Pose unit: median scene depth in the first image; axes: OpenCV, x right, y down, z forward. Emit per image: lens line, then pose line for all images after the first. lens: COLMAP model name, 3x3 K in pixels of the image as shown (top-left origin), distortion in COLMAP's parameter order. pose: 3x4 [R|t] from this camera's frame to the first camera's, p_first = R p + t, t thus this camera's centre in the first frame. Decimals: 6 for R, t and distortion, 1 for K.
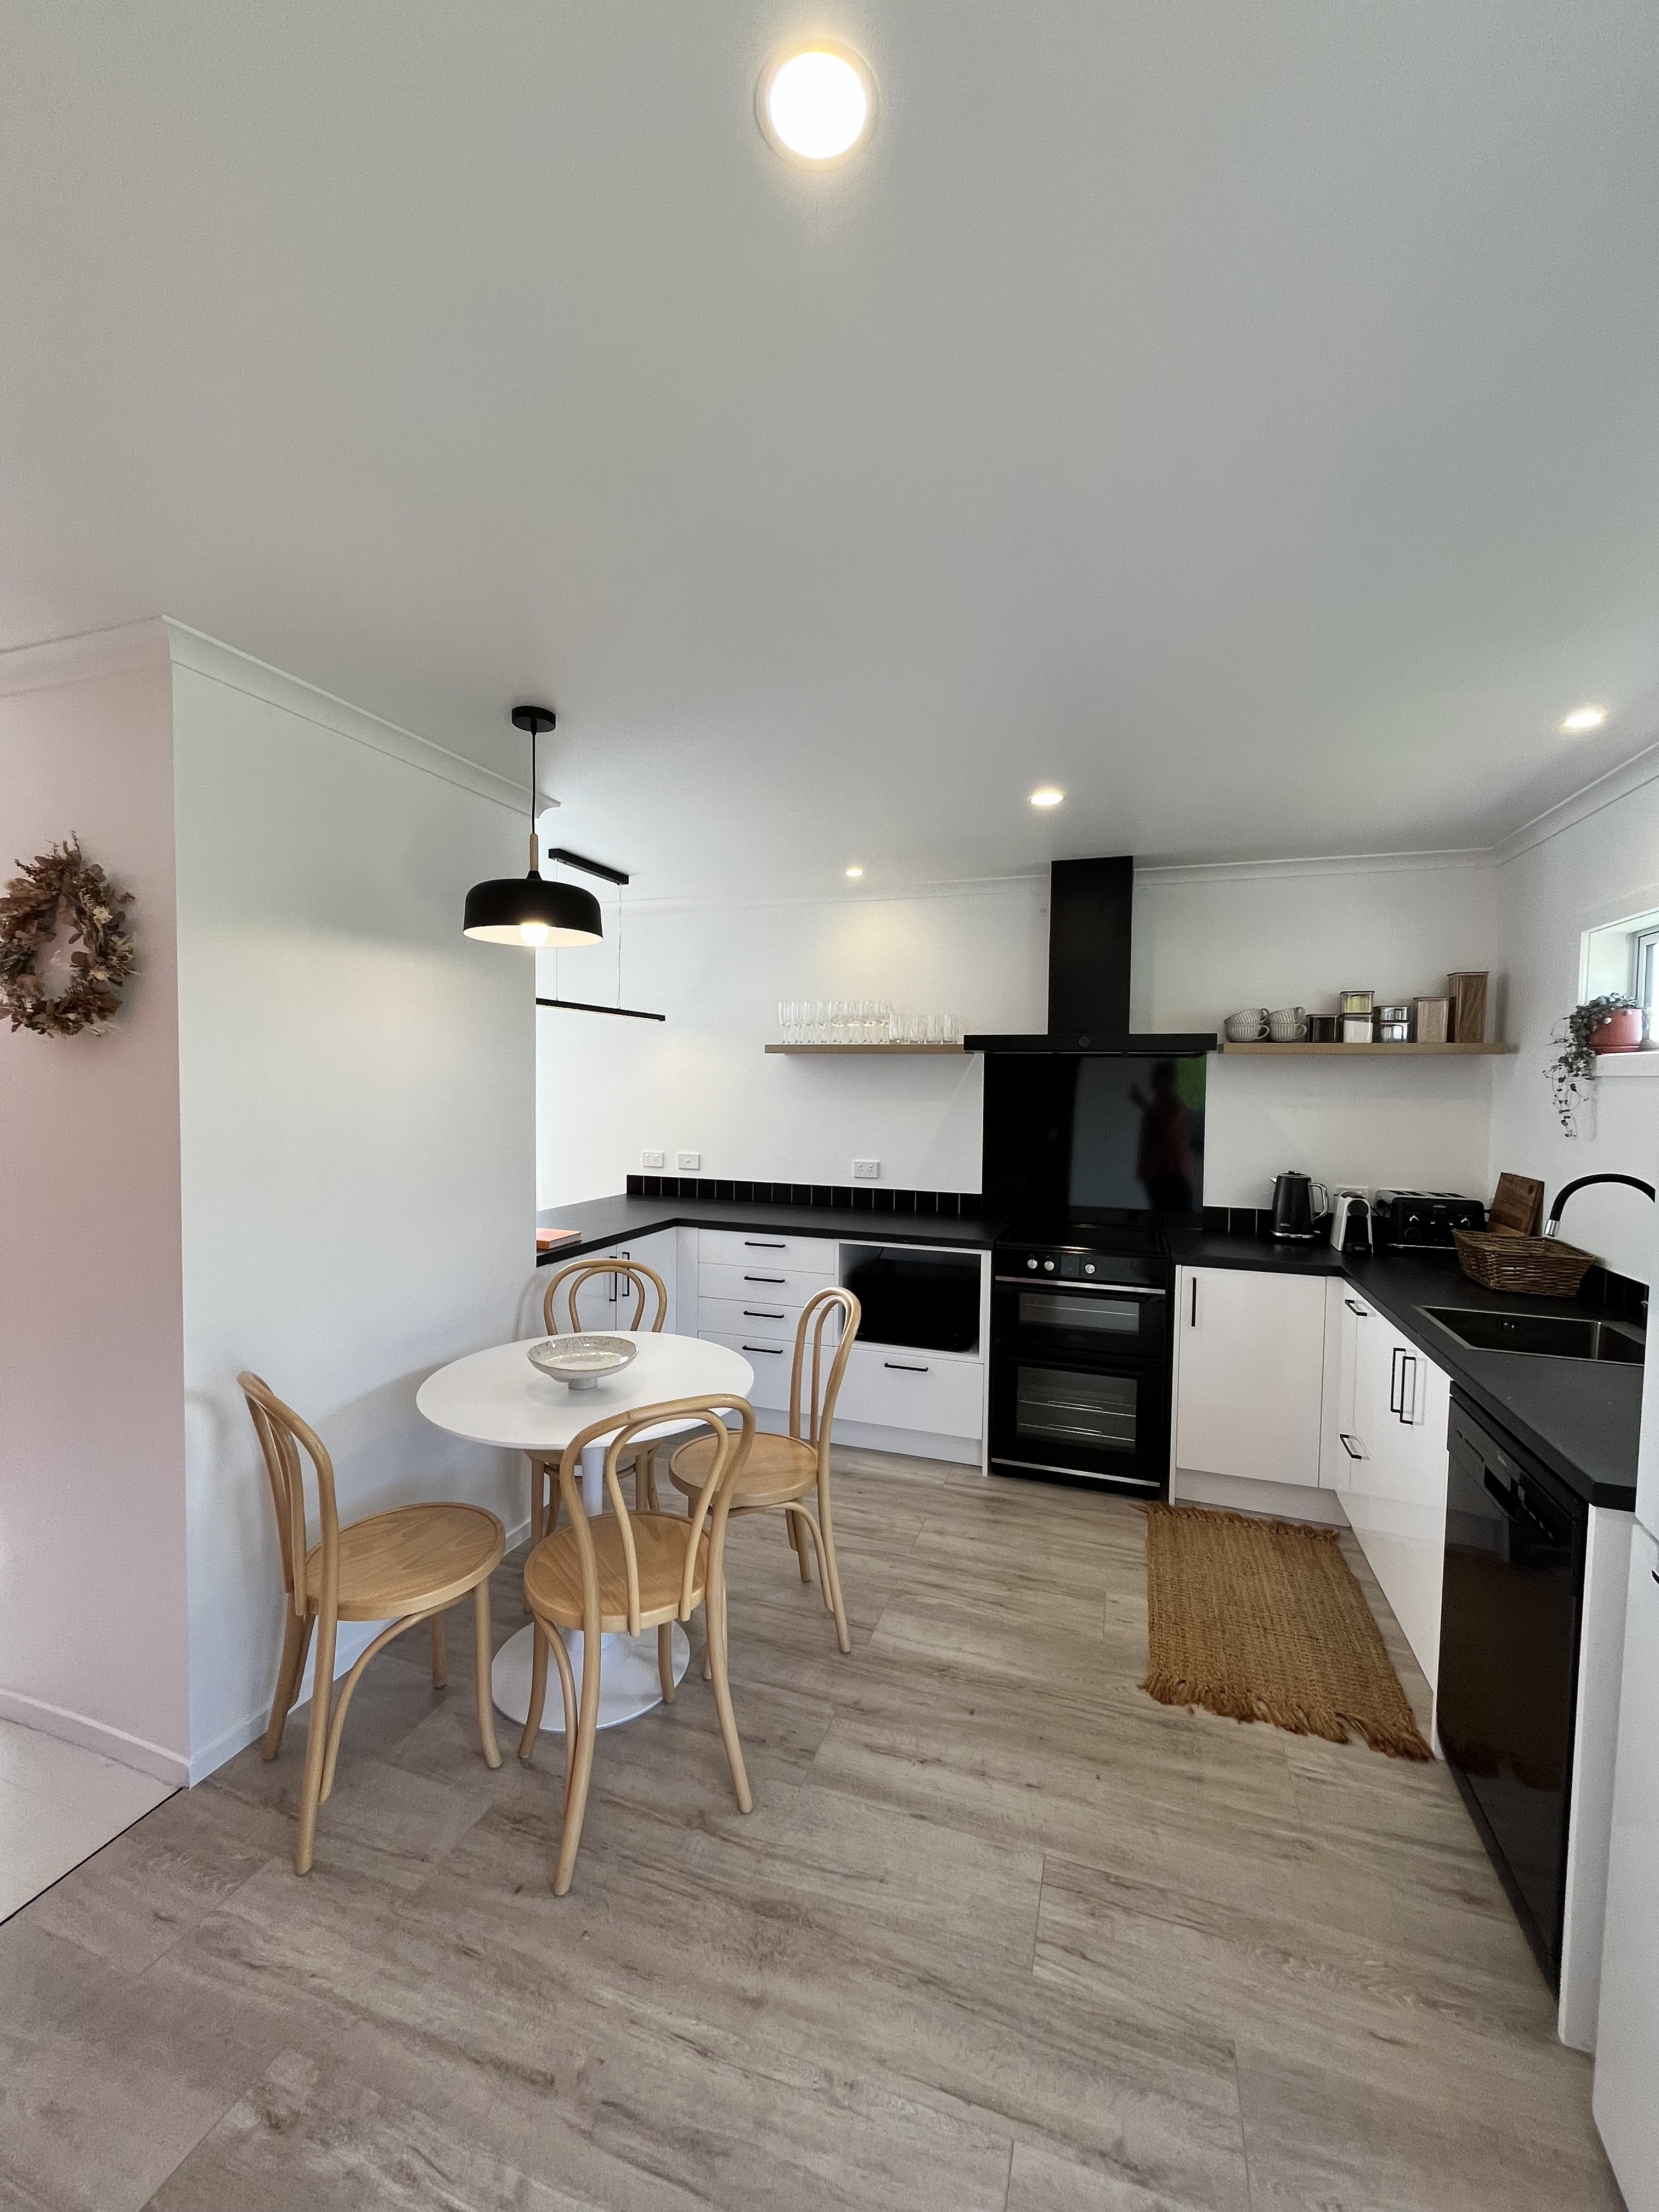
lens RADIAL K [[889.5, 0, 831.5], [0, 889.5, 1114.1], [0, 0, 1]] dist [-0.007853, -0.000275]
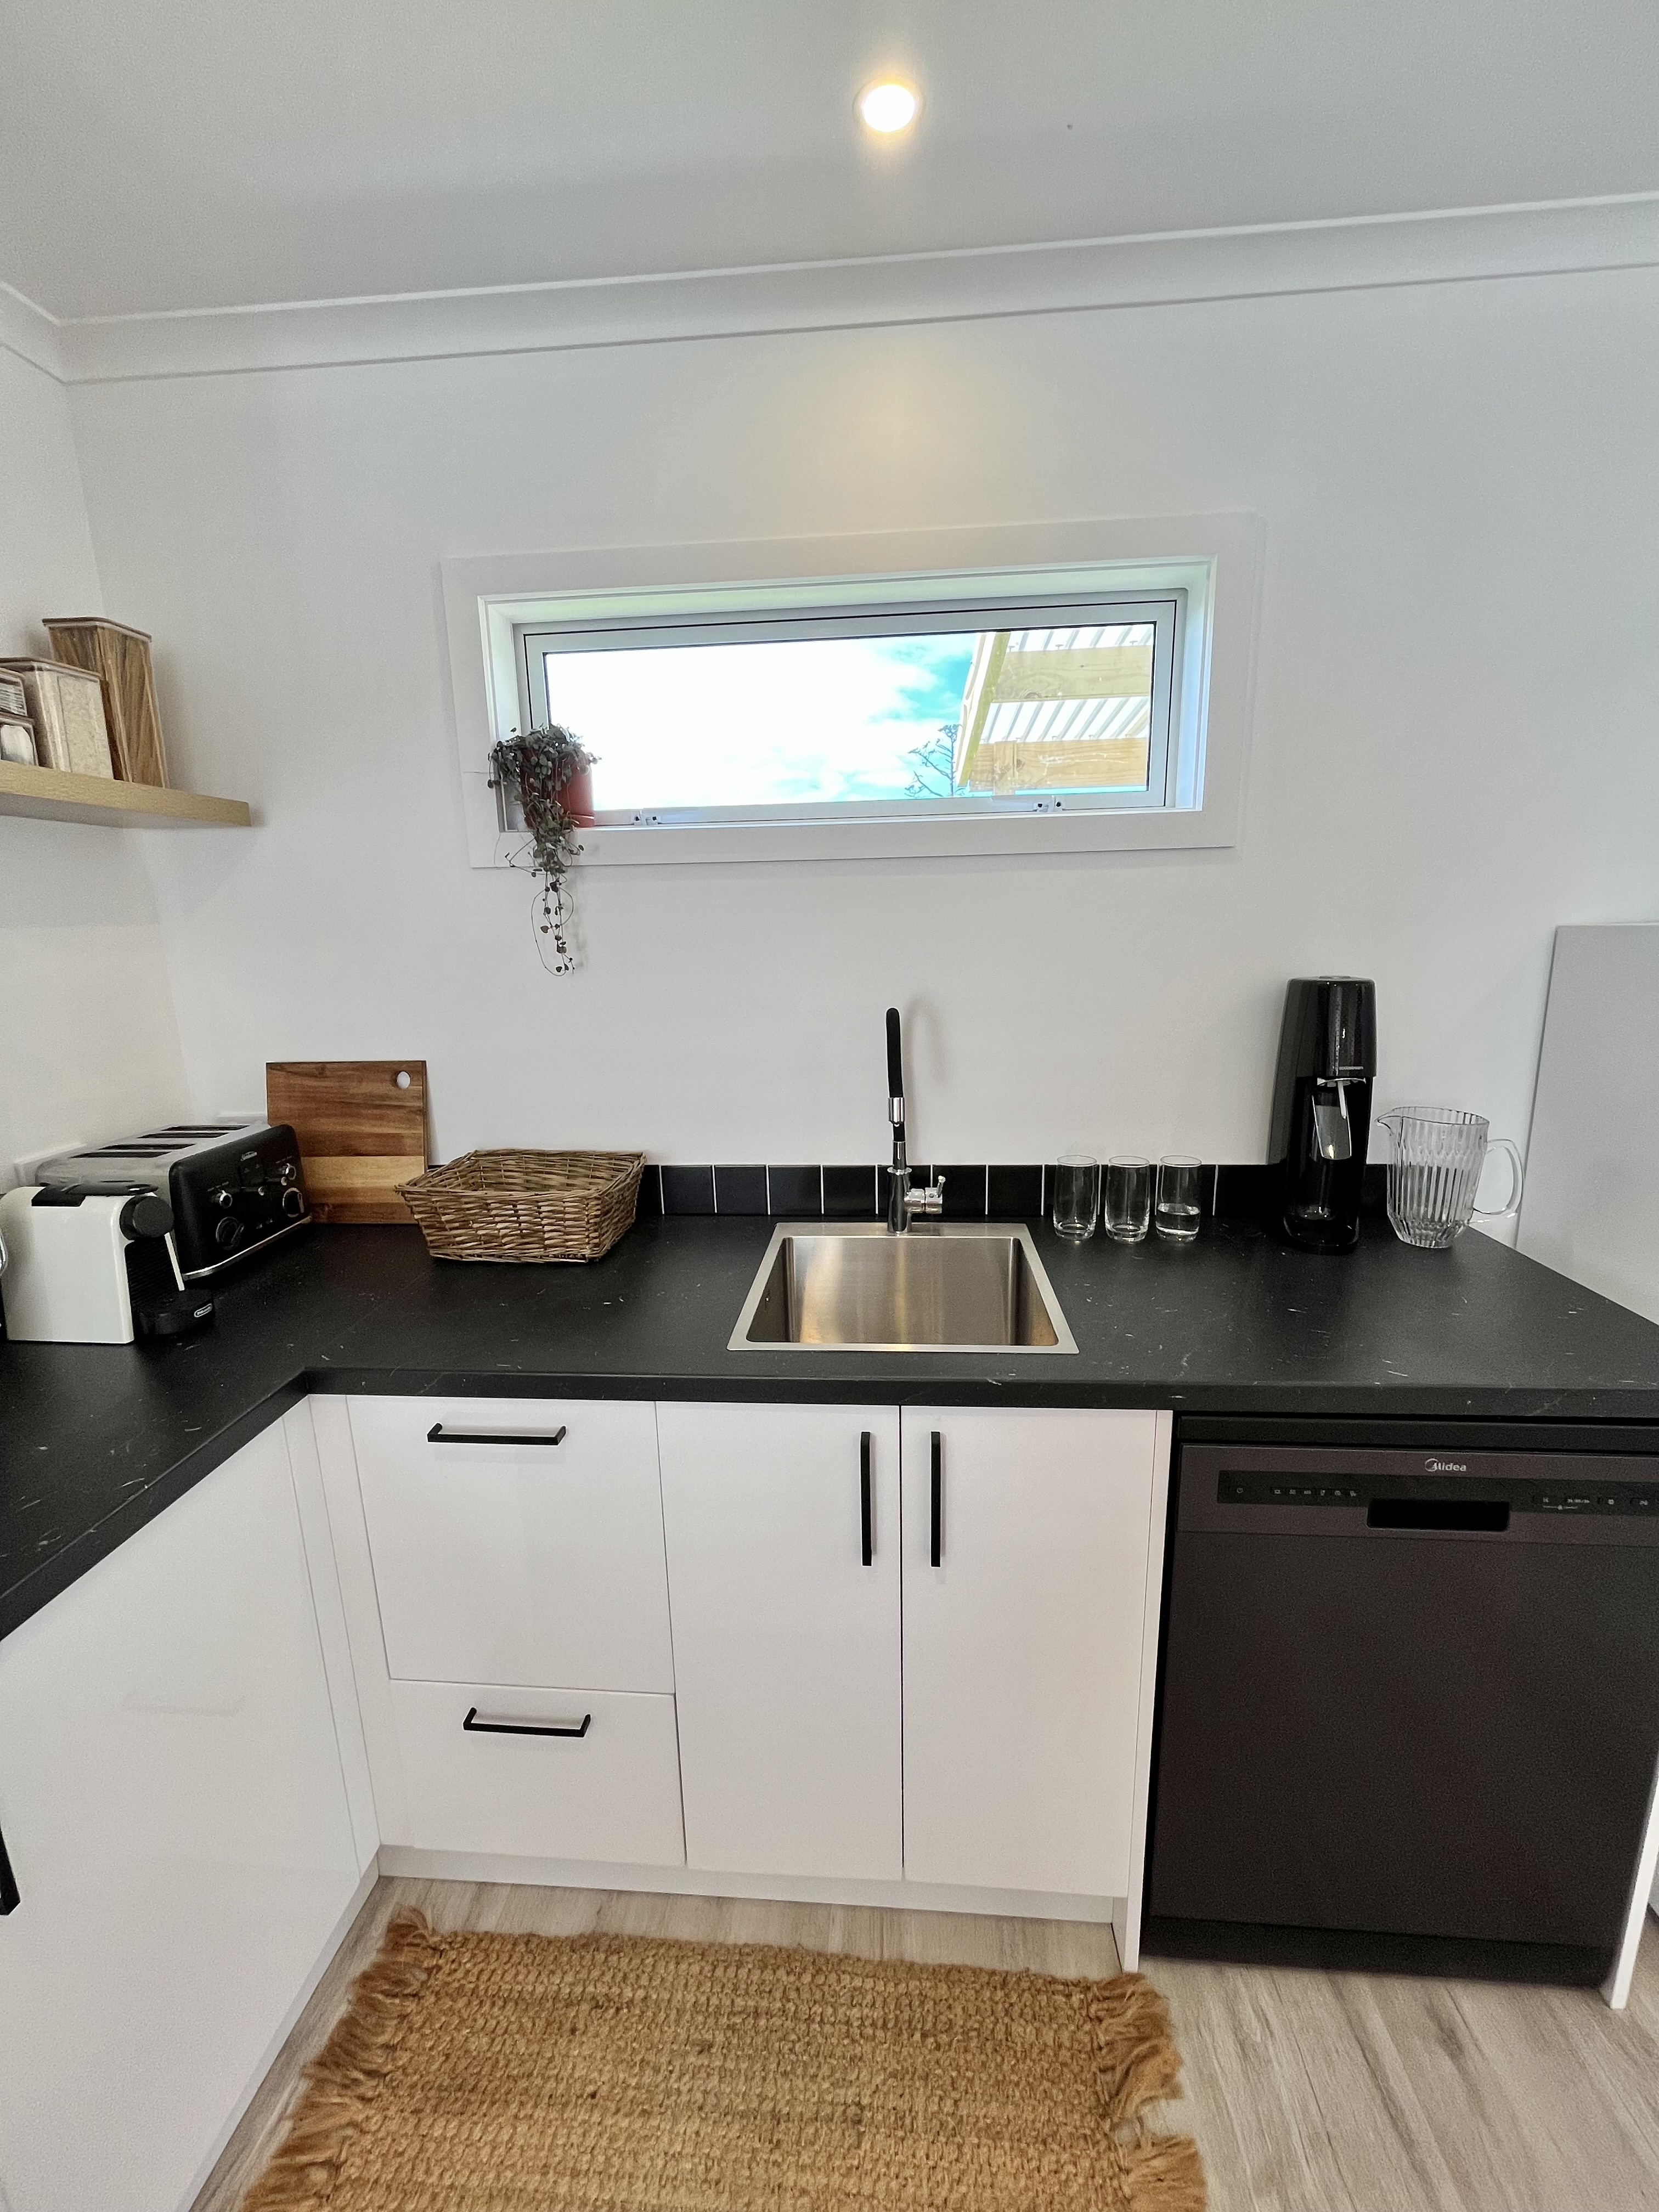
lens RADIAL K [[889.5, 0, 829.1], [0, 889.5, 1105.7], [0, 0, 1]] dist [-0.007853, -0.000275]
pose [[-0.245208, -0.206503, 0.947222, 0.321750], [0.060402, 0.971898, 0.227519, -0.016322], [-0.967587, 0.113004, -0.225844, 1.482942]]
